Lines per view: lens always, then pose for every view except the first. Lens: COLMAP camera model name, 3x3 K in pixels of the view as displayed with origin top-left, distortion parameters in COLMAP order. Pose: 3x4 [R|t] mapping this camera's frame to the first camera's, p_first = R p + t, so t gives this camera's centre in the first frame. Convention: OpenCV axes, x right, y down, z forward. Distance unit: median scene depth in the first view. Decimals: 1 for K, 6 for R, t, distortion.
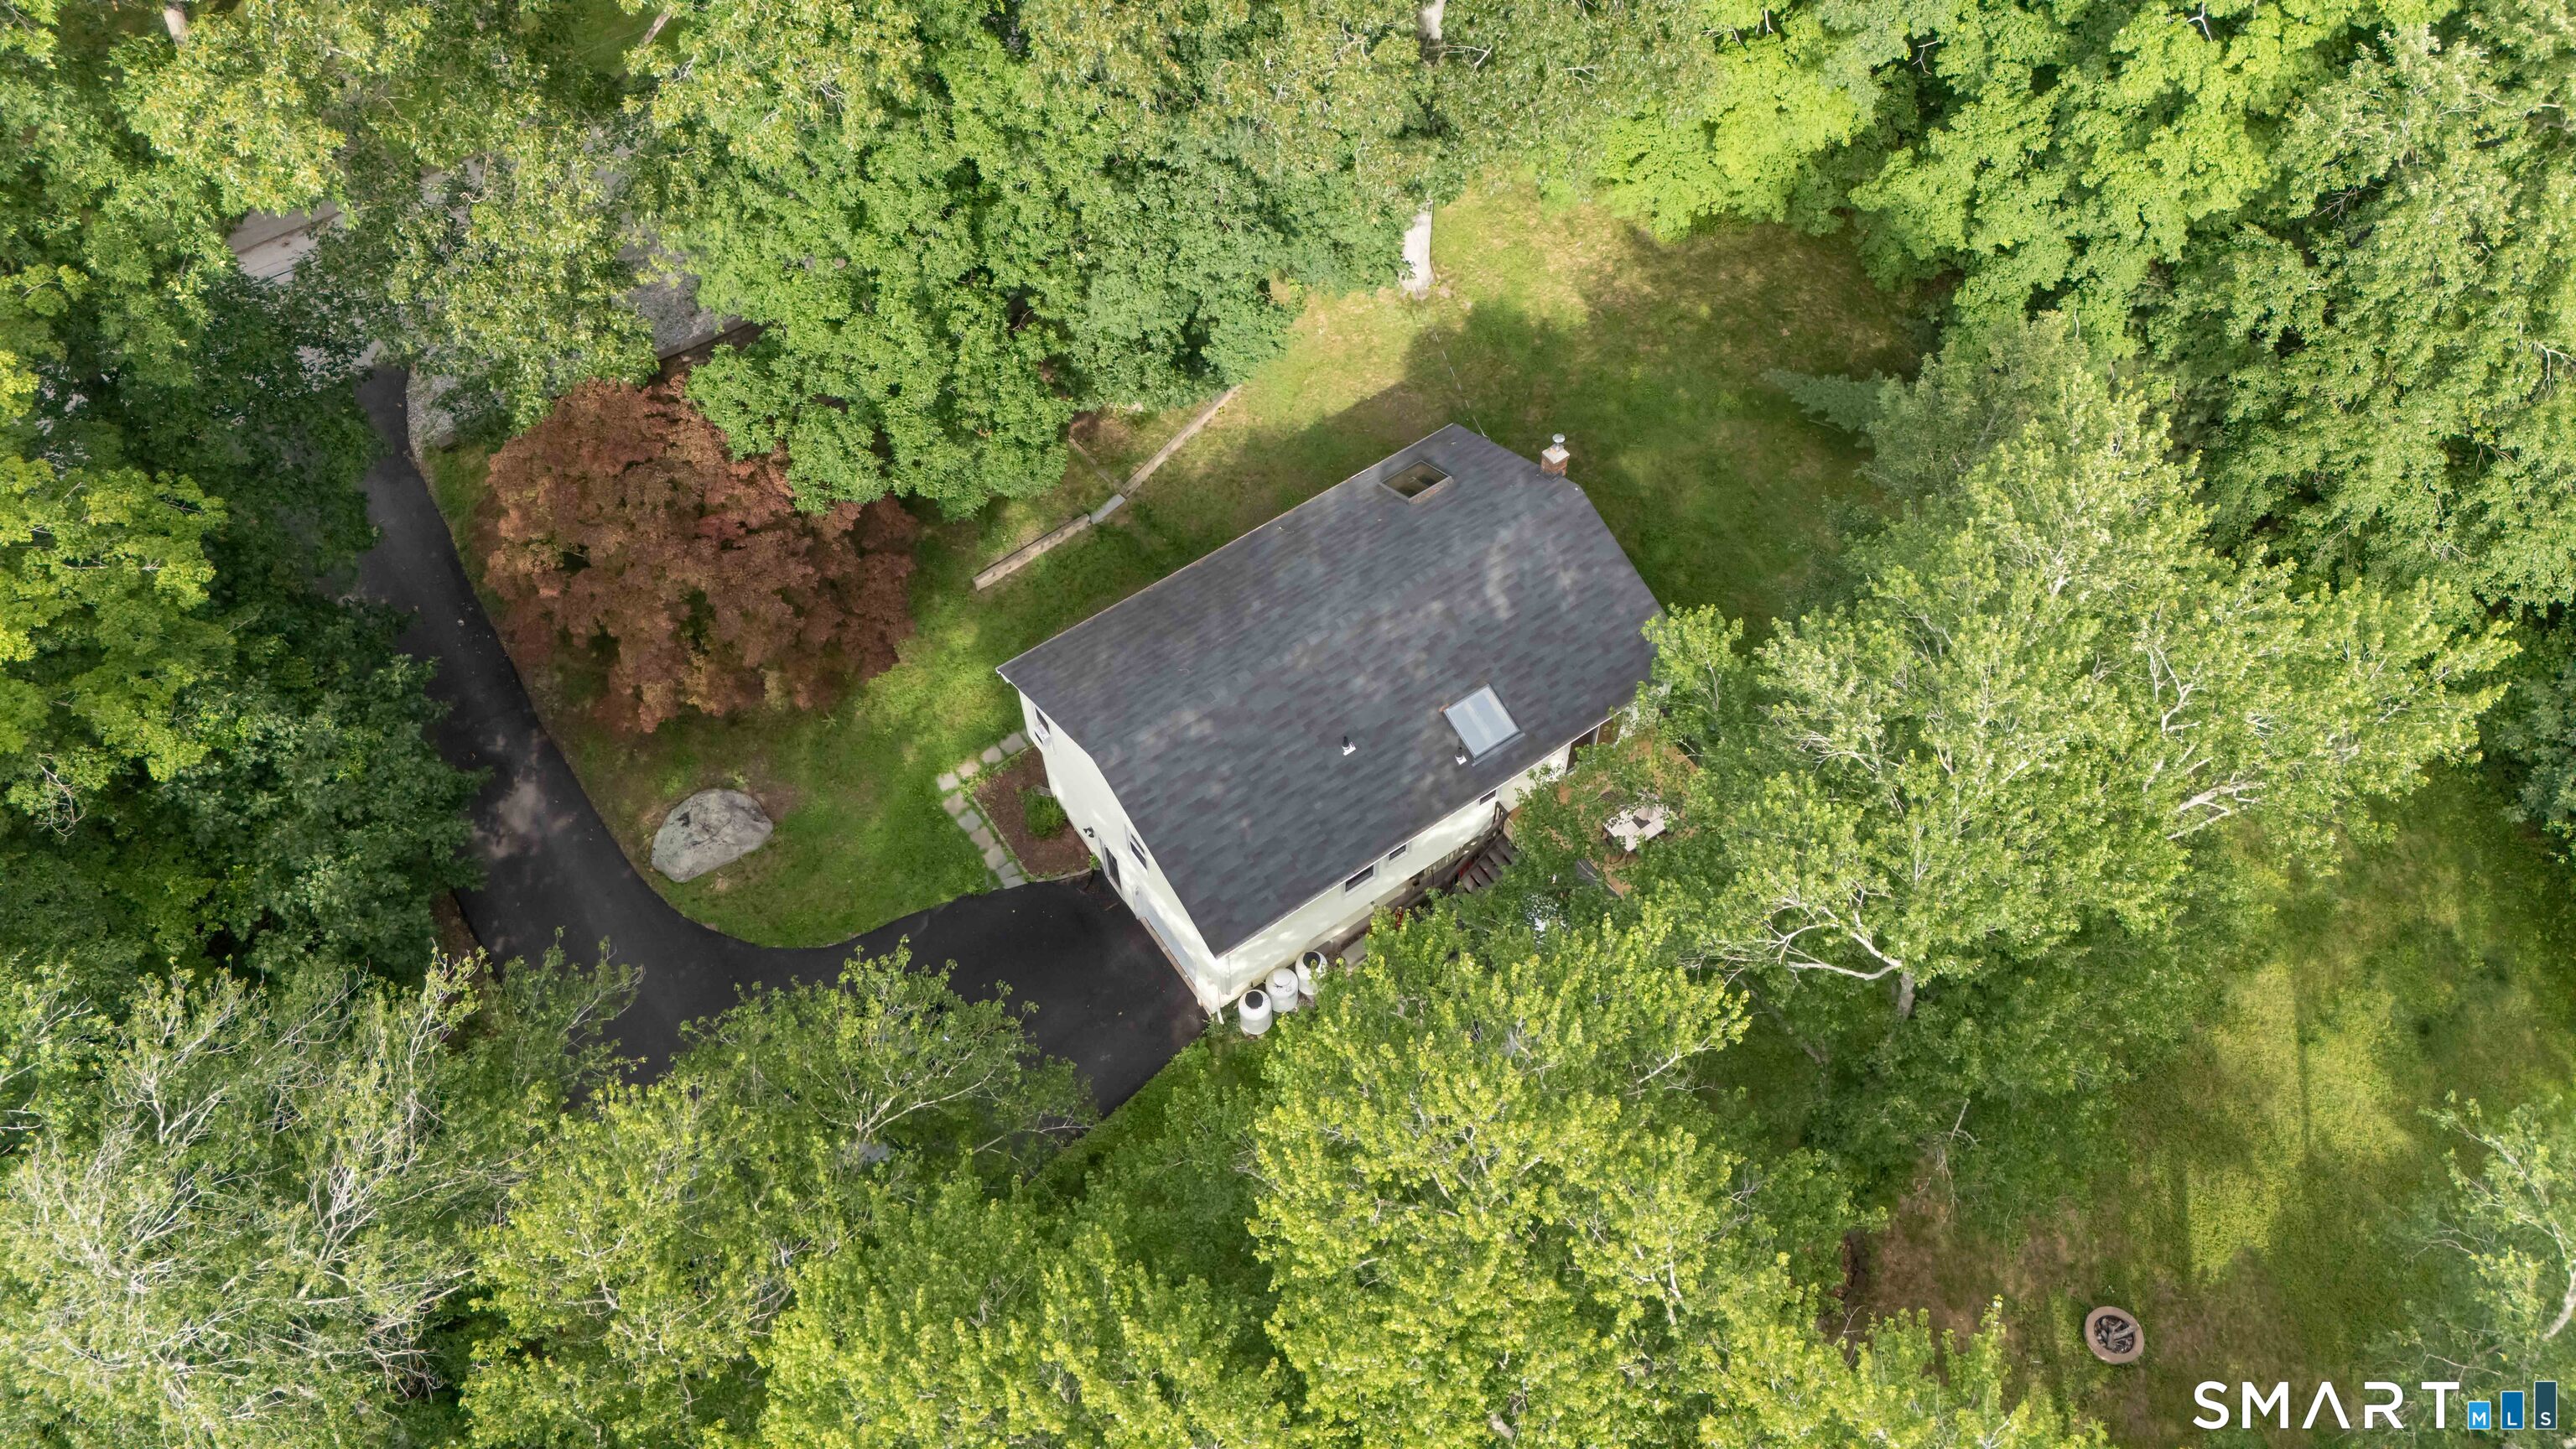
lens RADIAL K [[1847.1, 0, 1288.0], [0, 1847.1, 724.5], [0, 0, 1]] dist [0.054976, -0.003464]
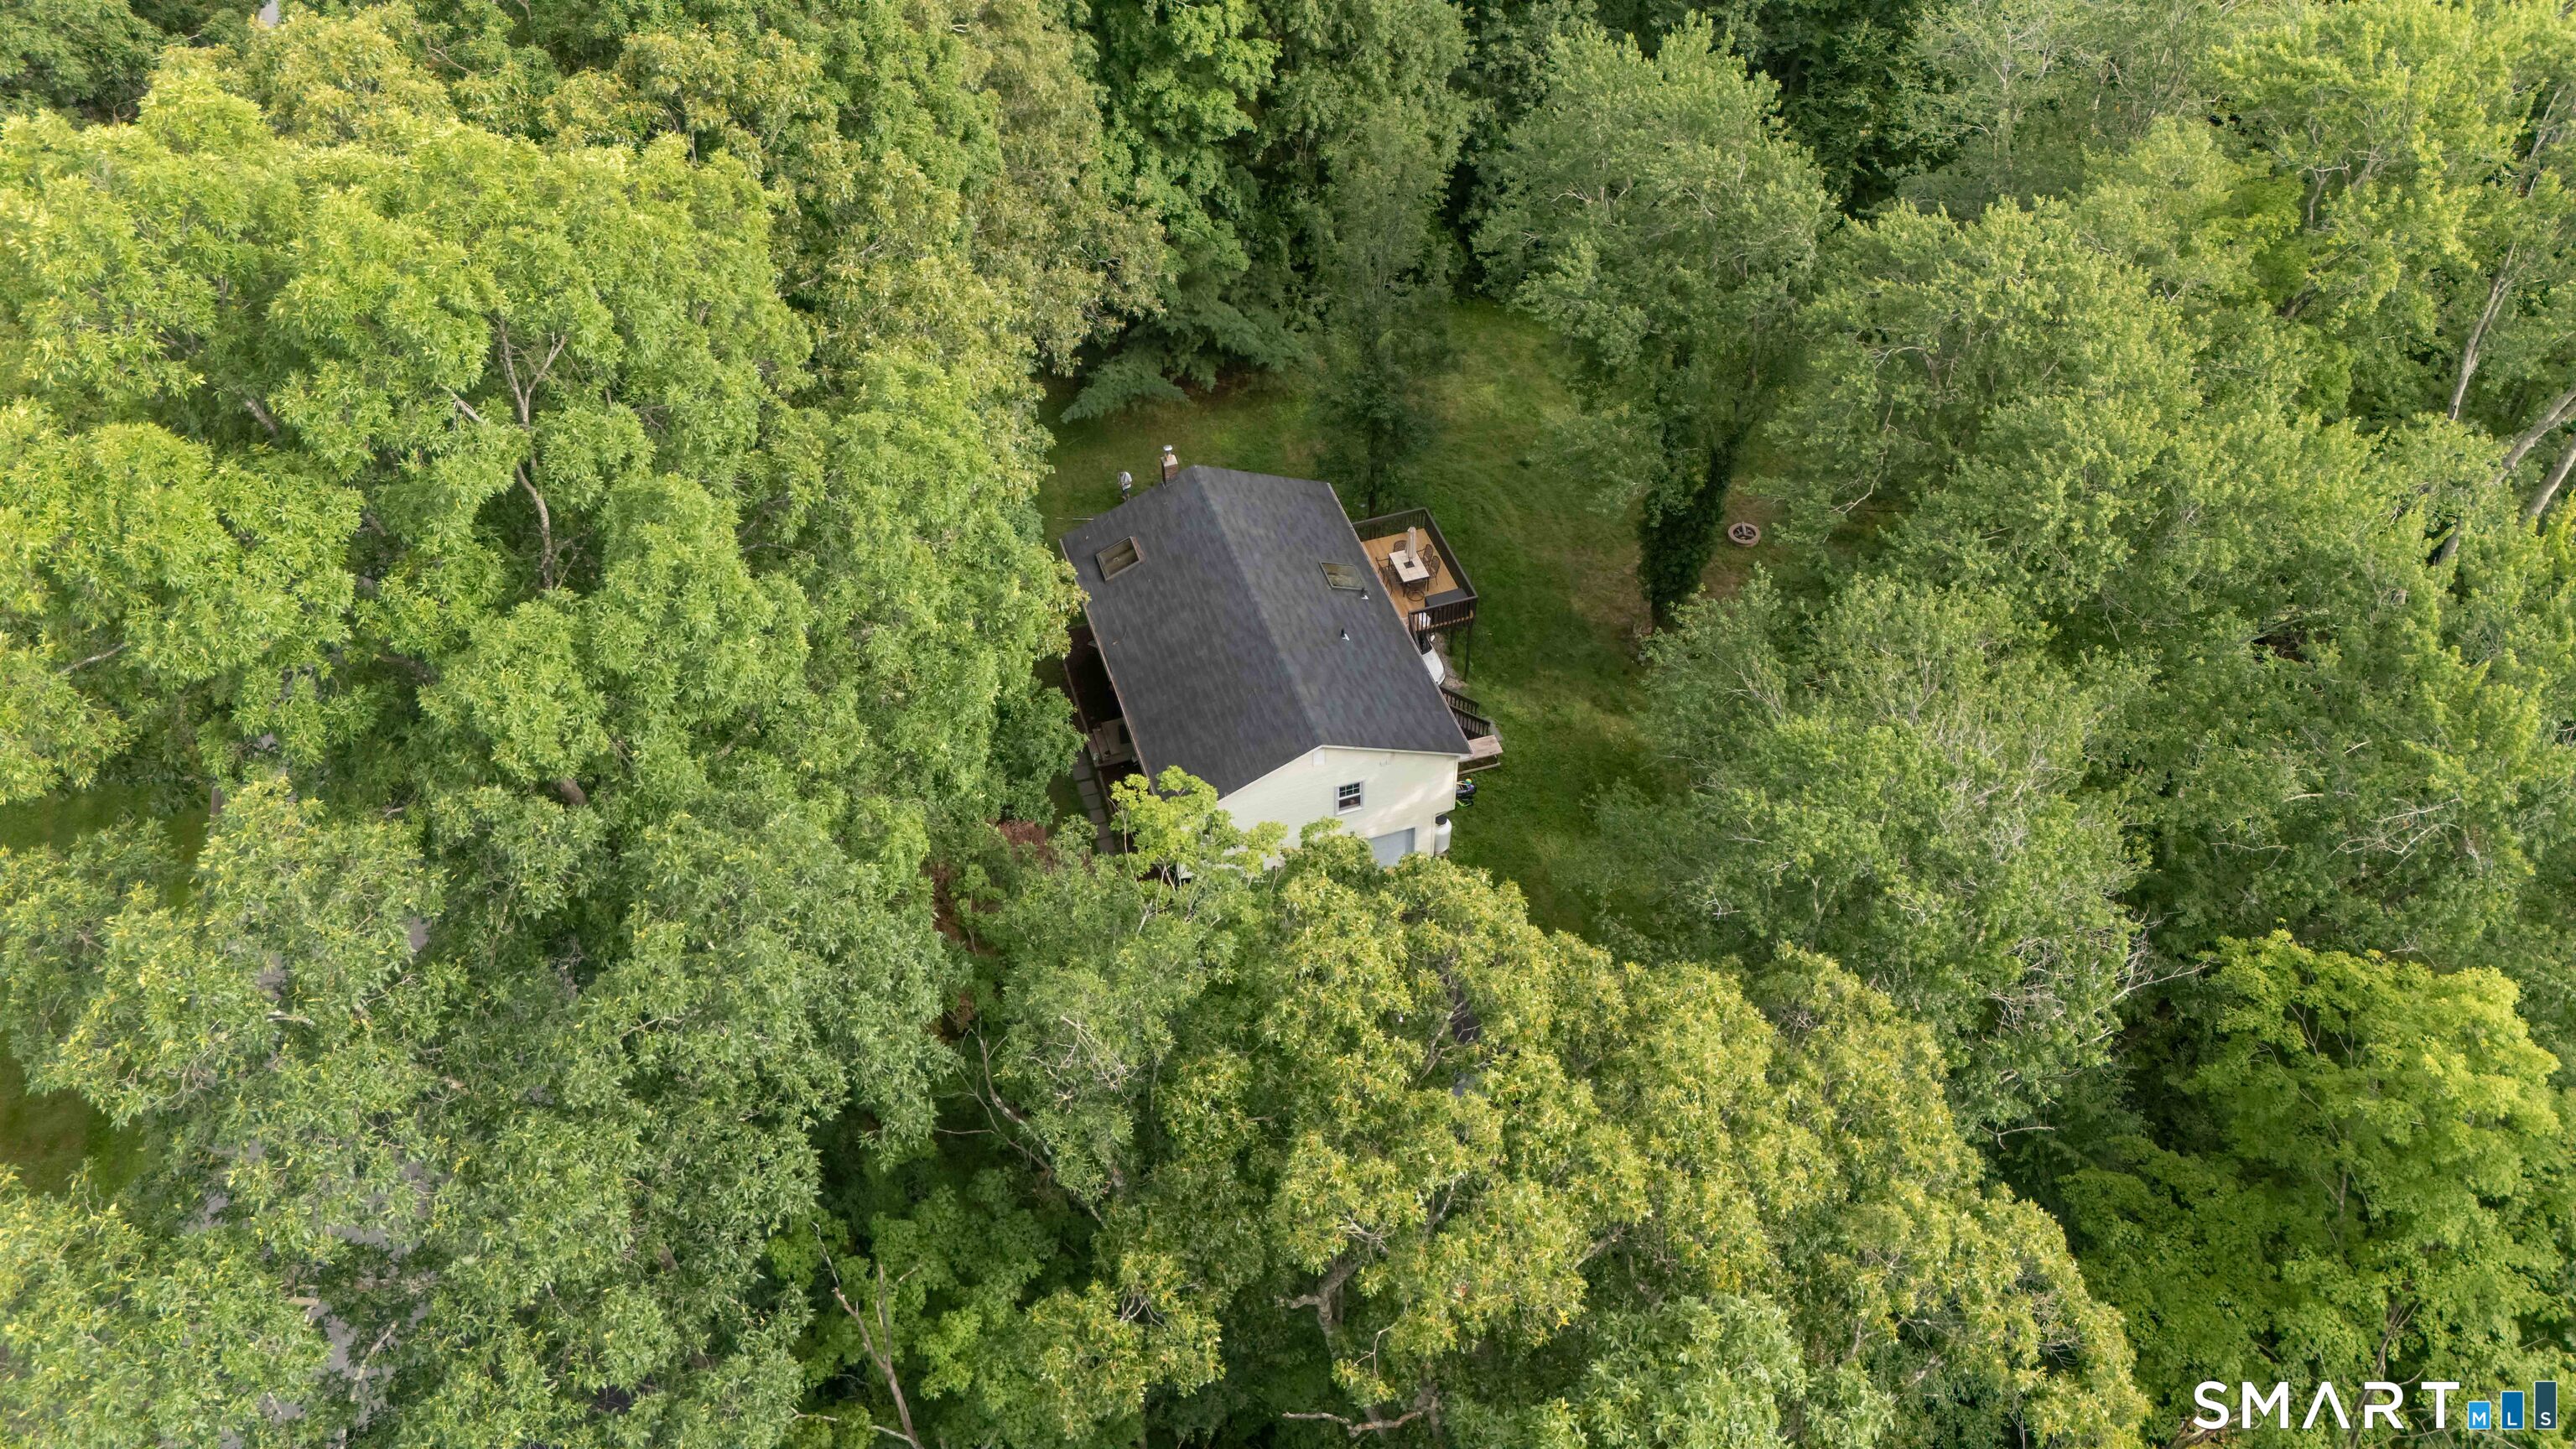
lens RADIAL K [[1847.1, 0, 1288.0], [0, 1847.1, 724.5], [0, 0, 1]] dist [0.054976, -0.003464]
pose [[0.308953, -0.681516, 0.663388, -0.867631], [0.800114, 0.563331, 0.206096, -0.245651], [-0.514165, 0.467112, 0.719333, 0.060610]]
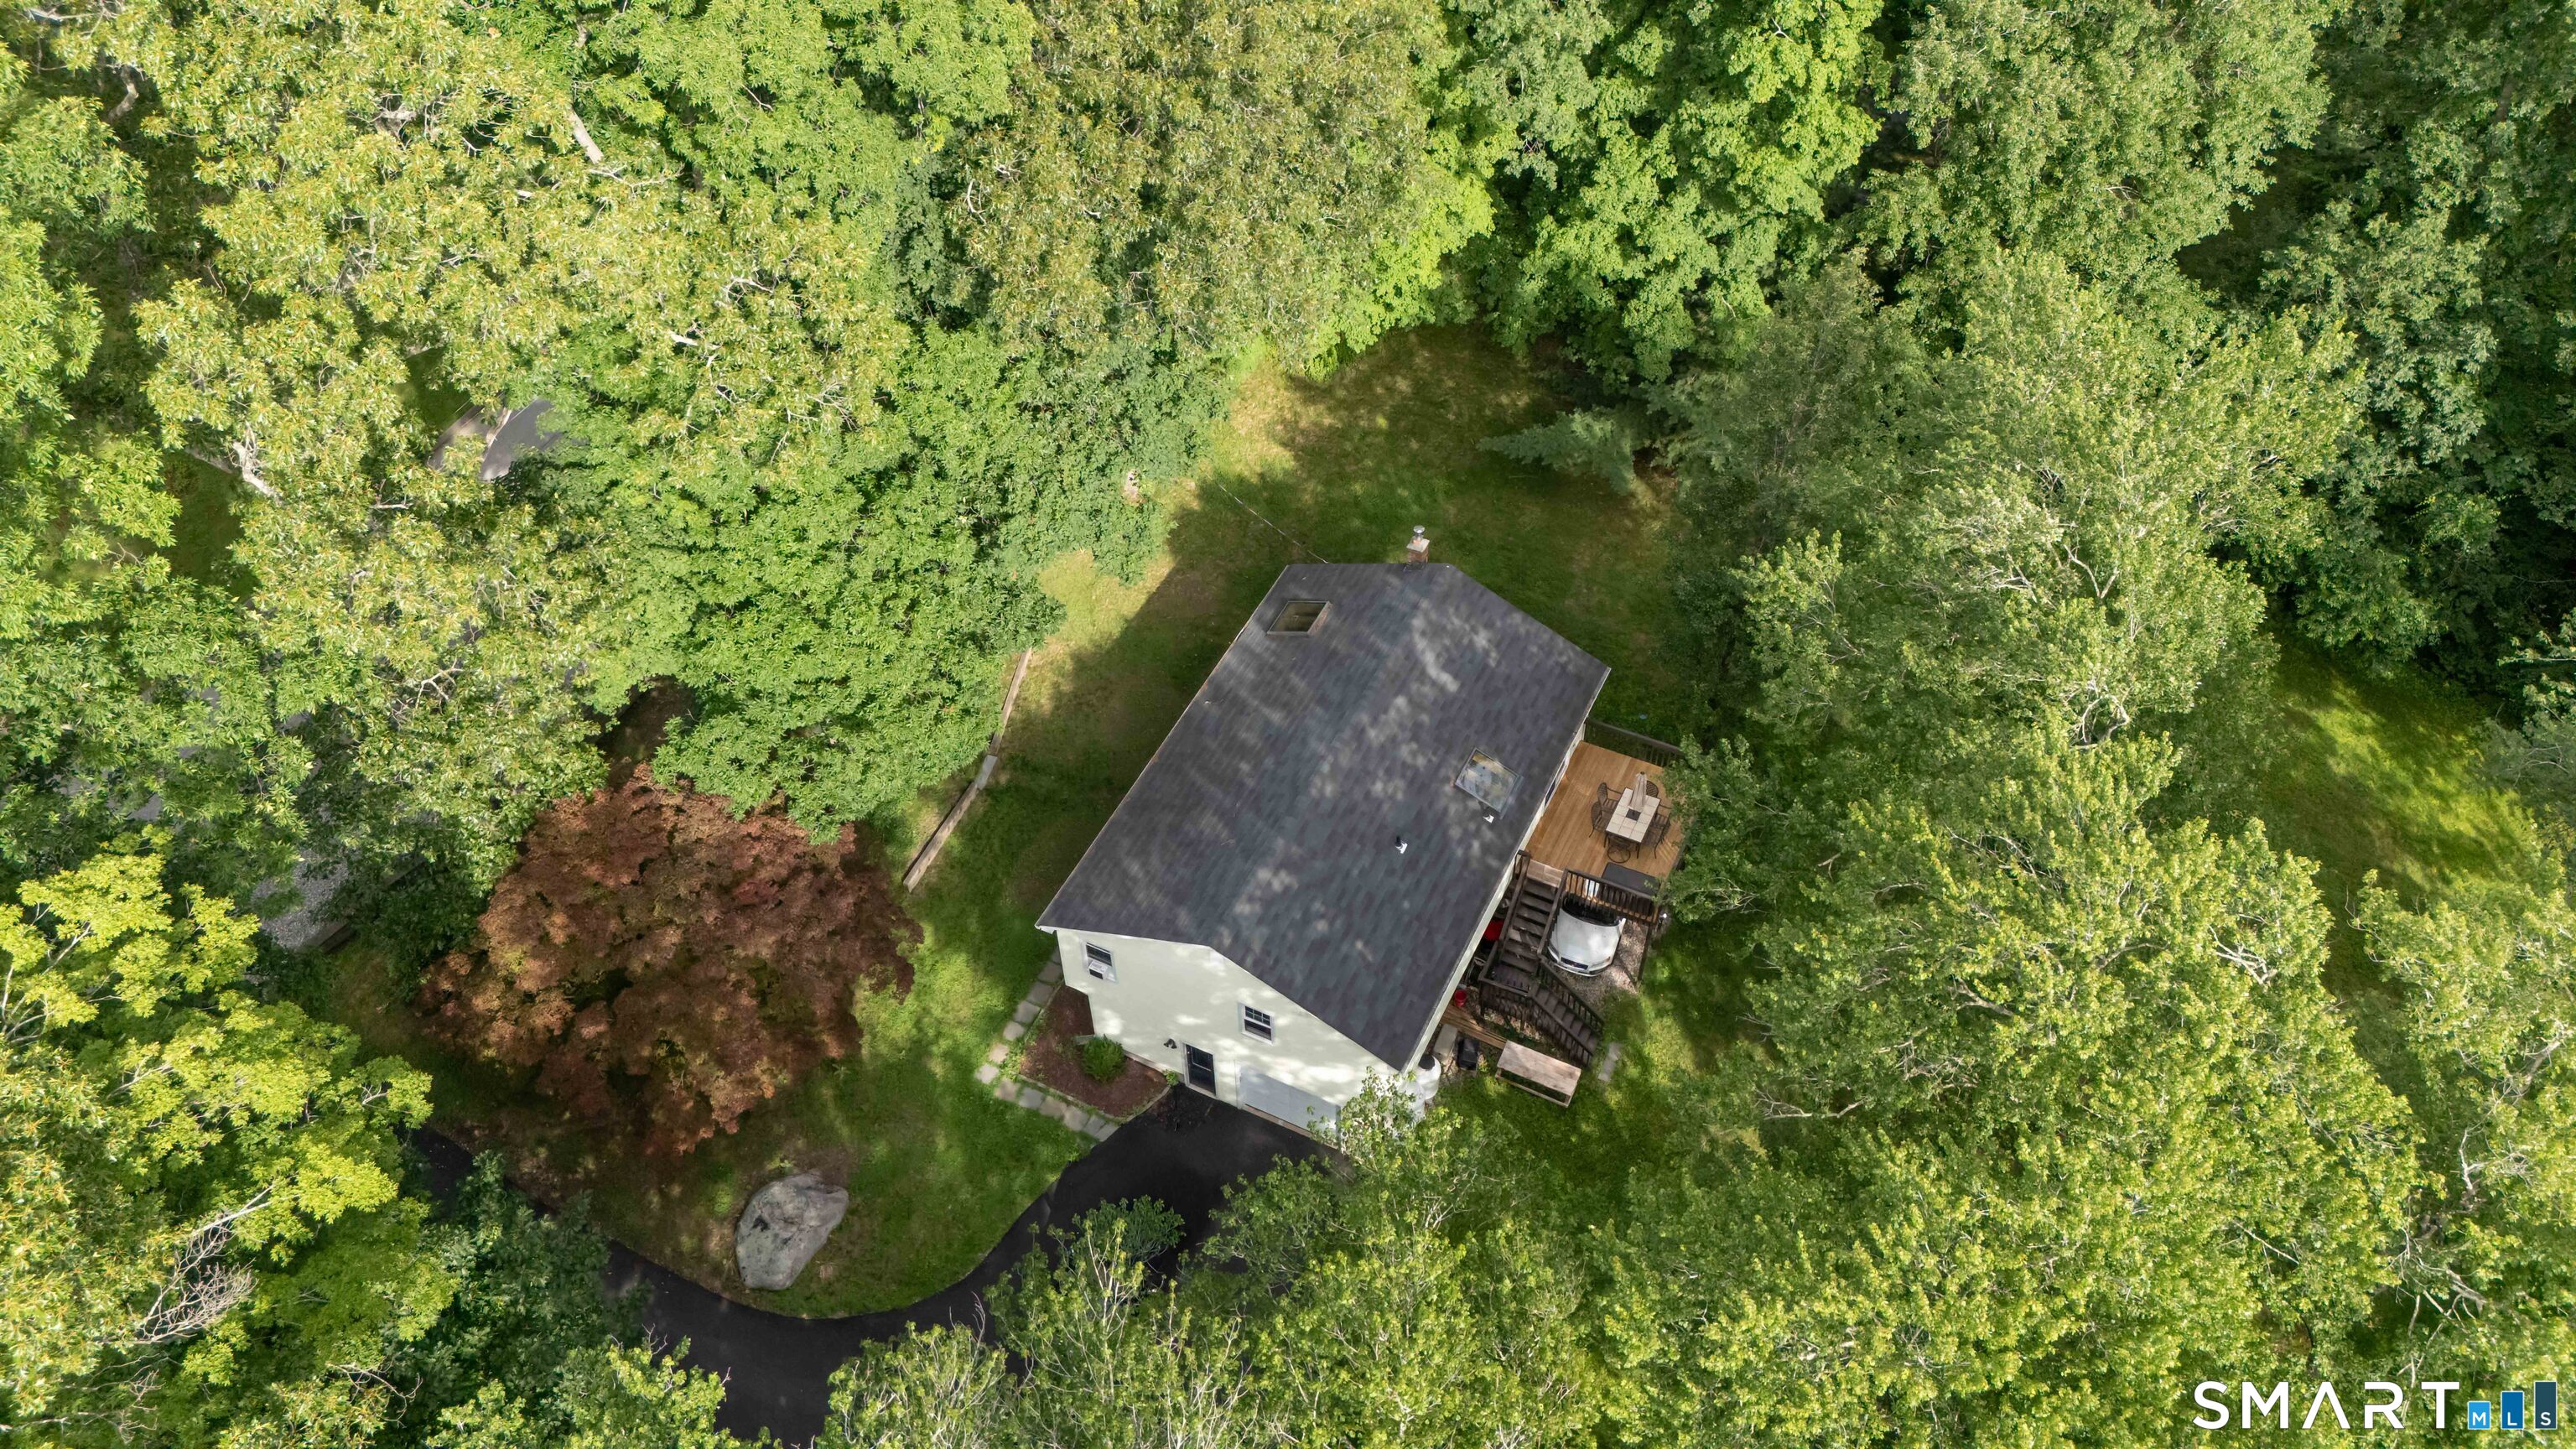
lens RADIAL K [[1847.1, 0, 1288.0], [0, 1847.1, 724.5], [0, 0, 1]] dist [0.054976, -0.003464]
pose [[0.872603, -0.366568, 0.322787, -0.317936], [0.408805, 0.909780, -0.071961, -0.001154], [-0.267287, 0.194750, 0.943732, 0.006180]]
